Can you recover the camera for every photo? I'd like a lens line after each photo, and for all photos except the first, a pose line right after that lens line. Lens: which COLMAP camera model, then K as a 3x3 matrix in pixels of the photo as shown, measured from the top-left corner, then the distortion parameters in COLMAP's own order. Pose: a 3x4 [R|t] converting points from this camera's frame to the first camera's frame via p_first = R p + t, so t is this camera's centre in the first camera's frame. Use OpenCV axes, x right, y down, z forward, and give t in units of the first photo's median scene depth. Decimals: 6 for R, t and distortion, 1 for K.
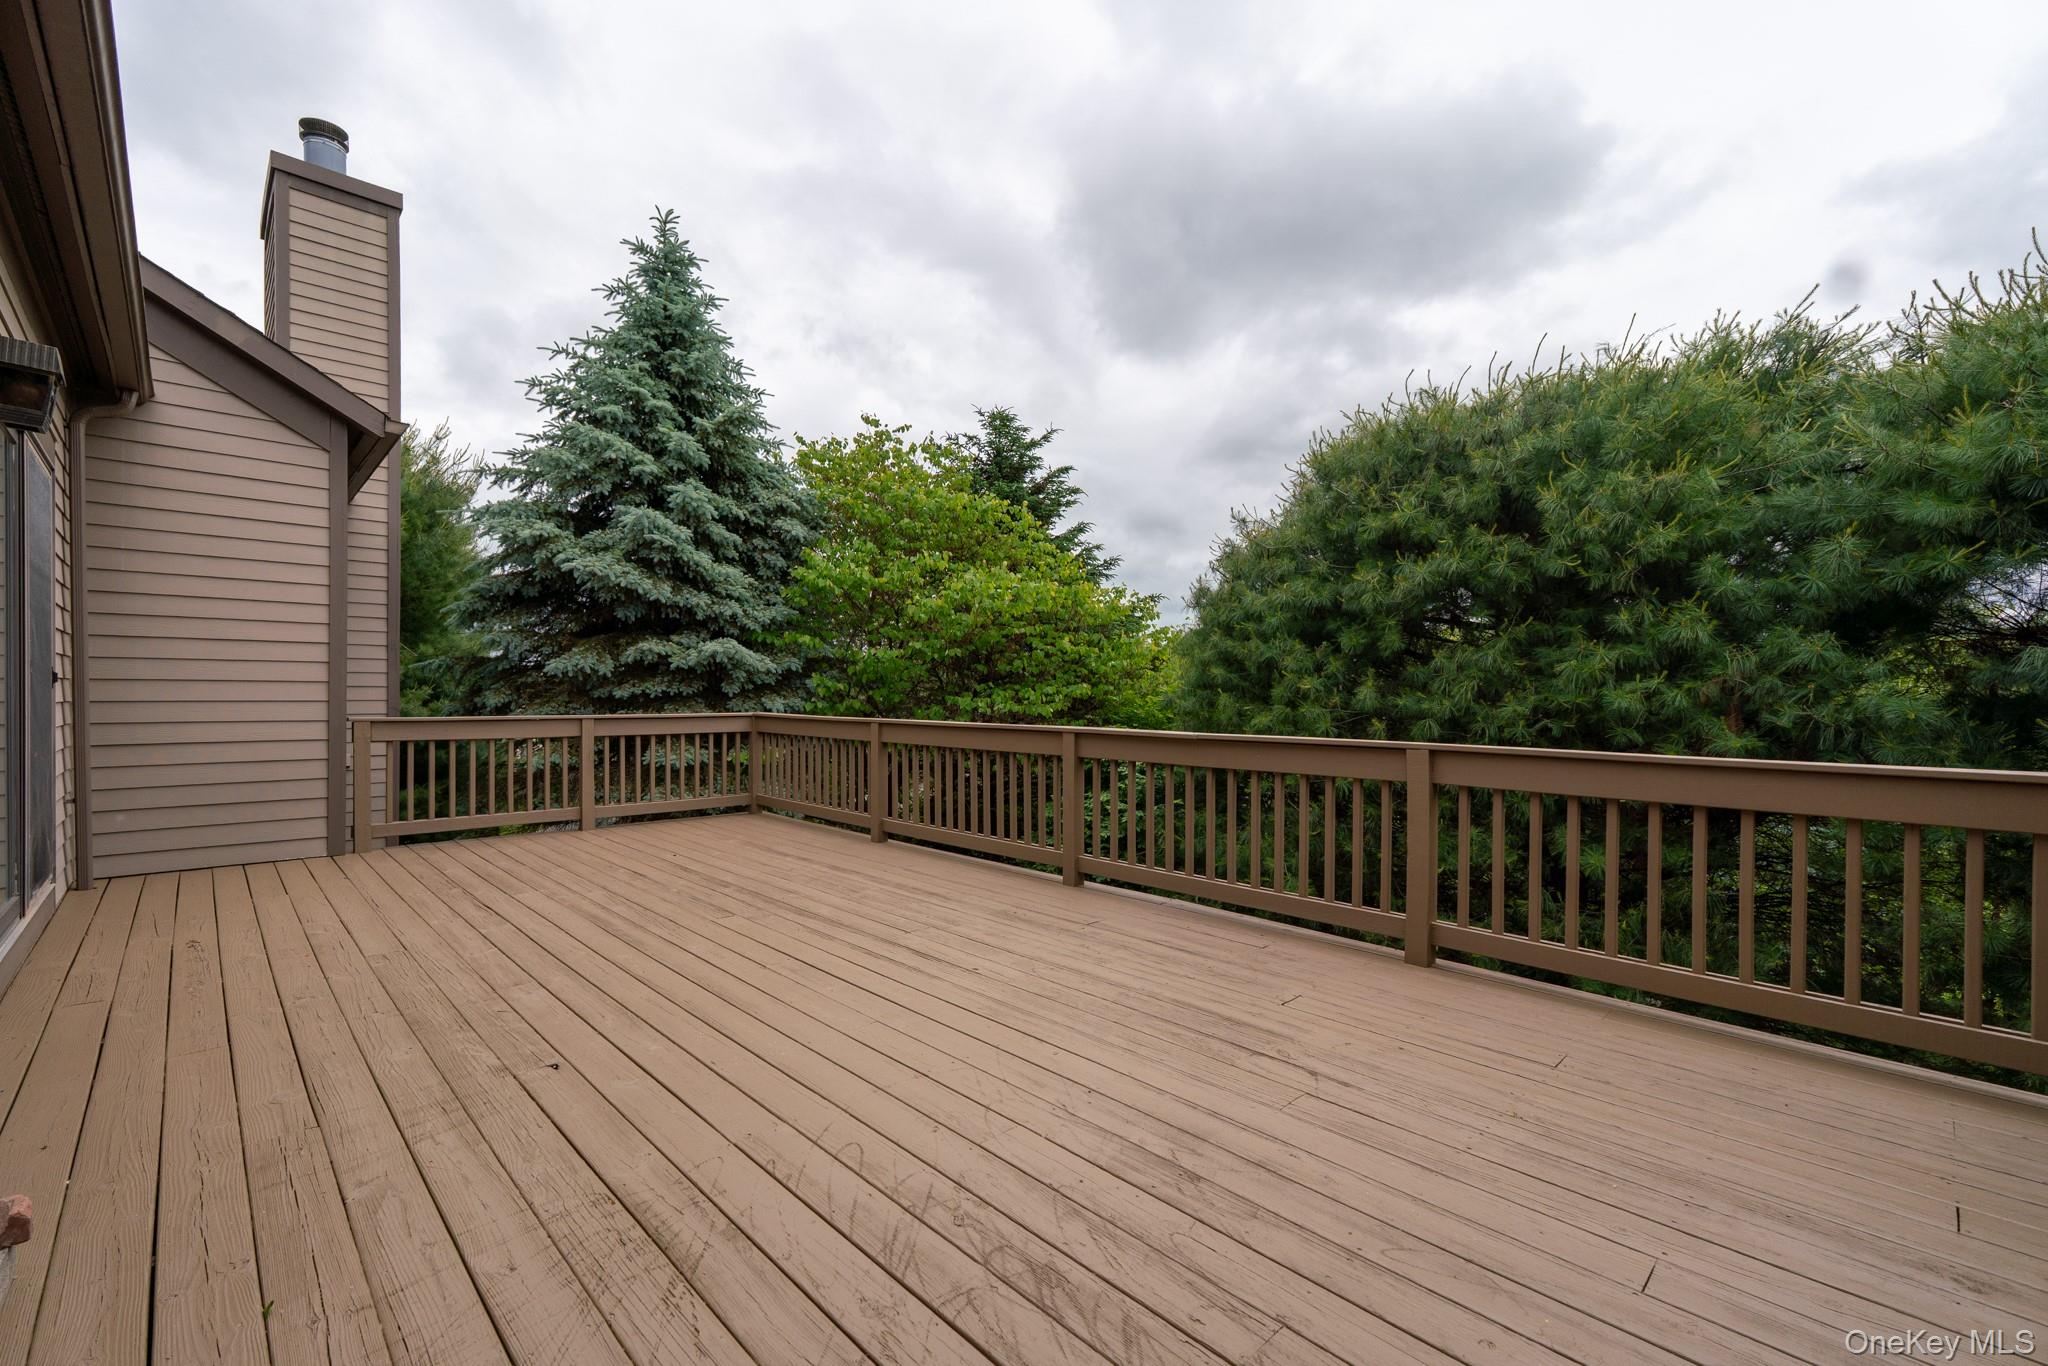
lens RADIAL K [[867.9, 0, 1023.9], [0, 867.9, 669.2], [0, 0, 1]] dist [0.008964, -0.000327]
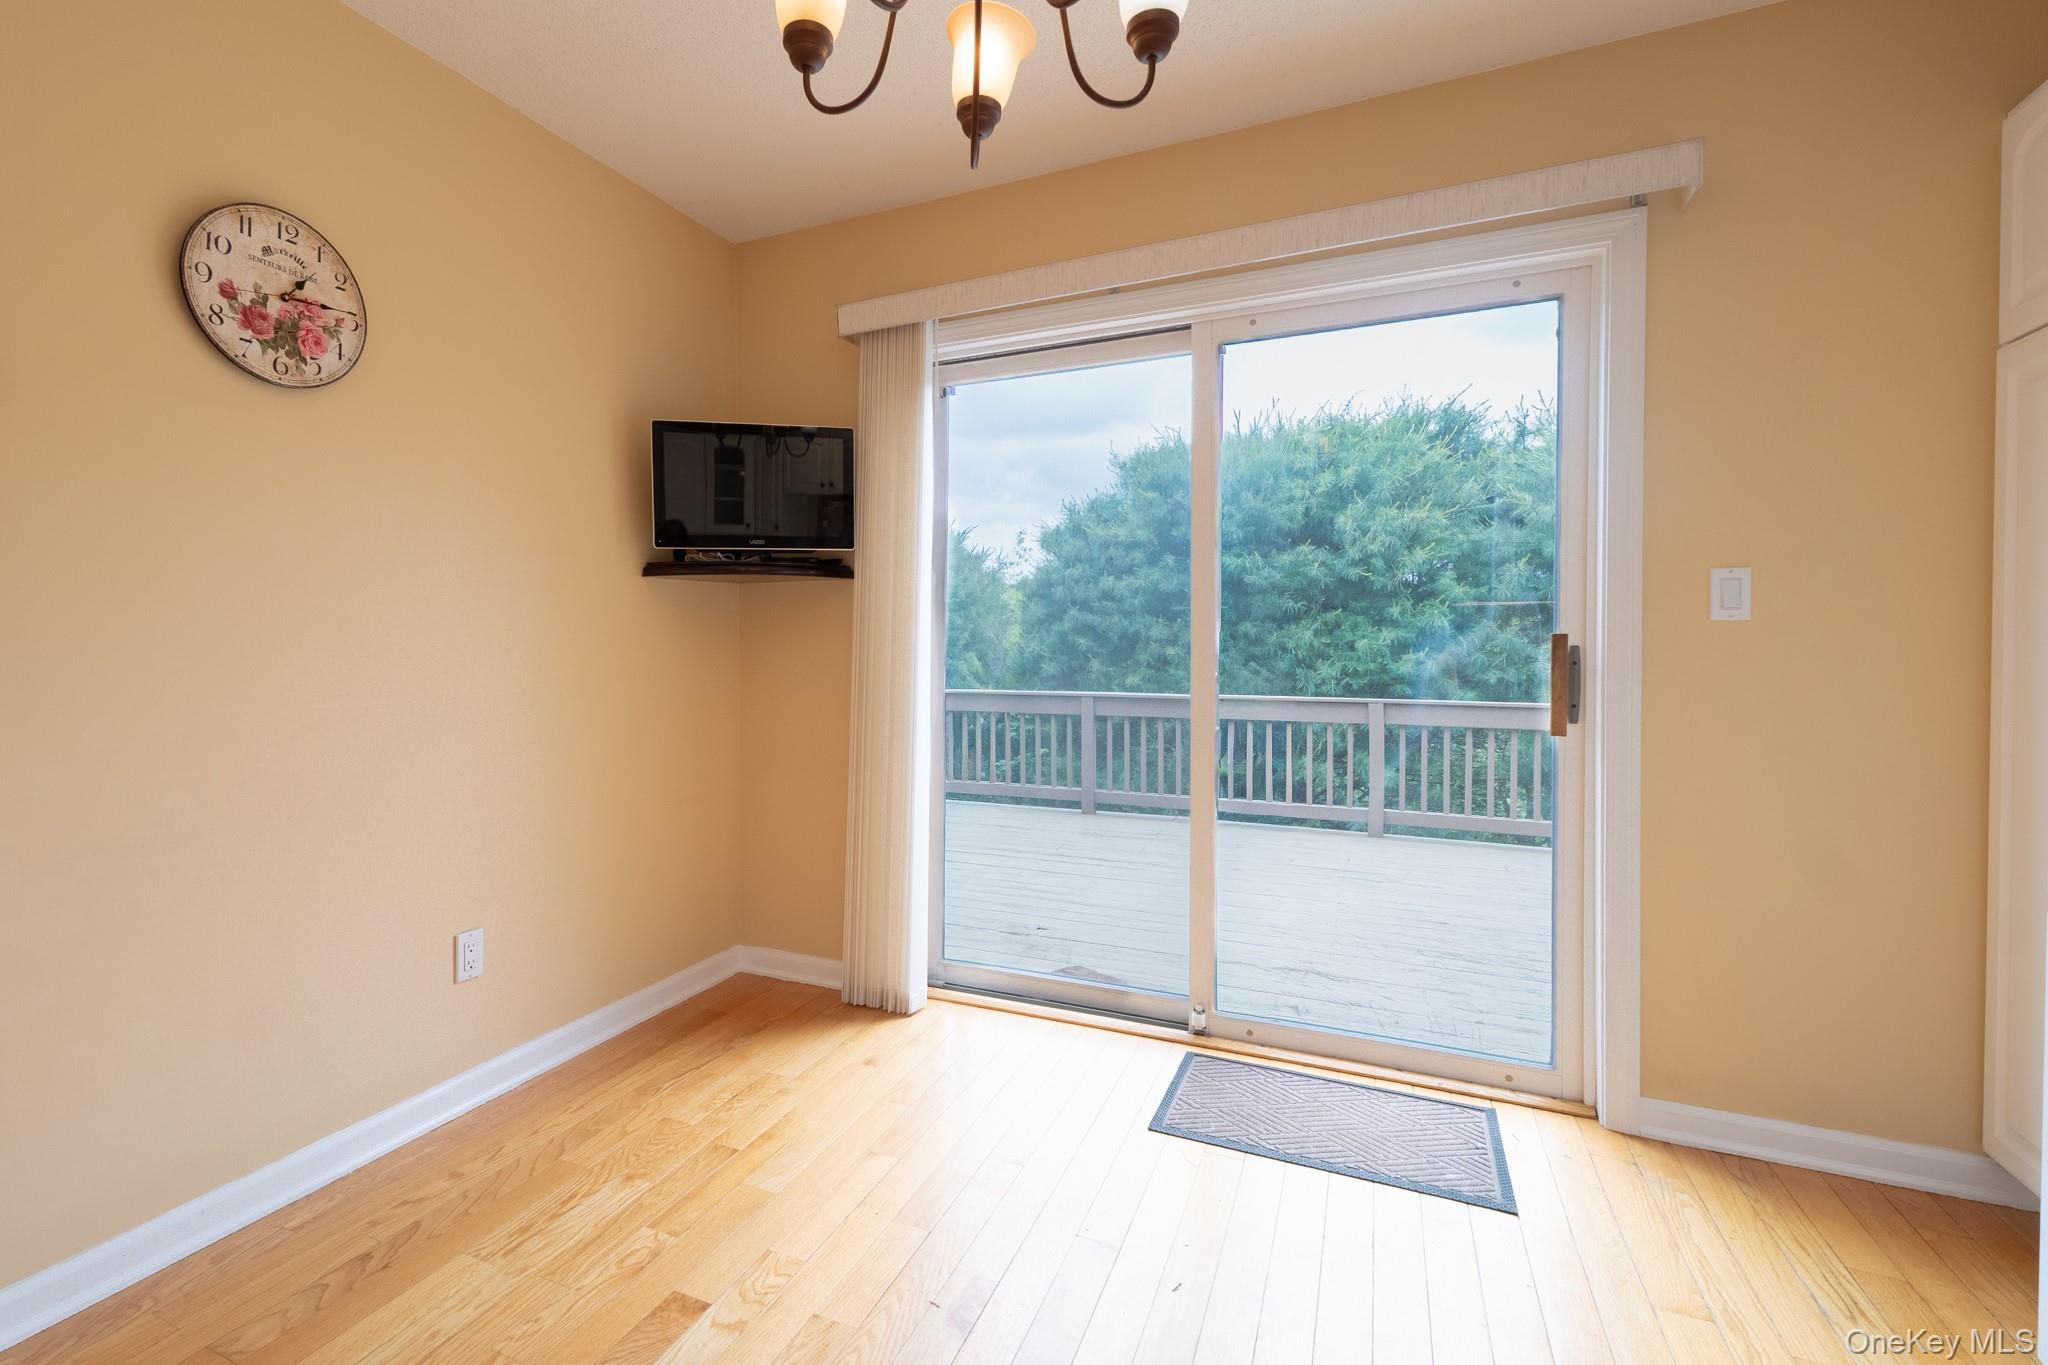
lens RADIAL K [[939.2, 0, 945.0], [0, 939.2, 649.1], [0, 0, 1]] dist [0.008602, -0.001640]
pose [[0.931144, -0.003929, 0.364631, -0.513223], [-0.009226, 0.999368, 0.034329, -0.034077], [-0.364535, -0.035329, 0.930519, -0.177299]]
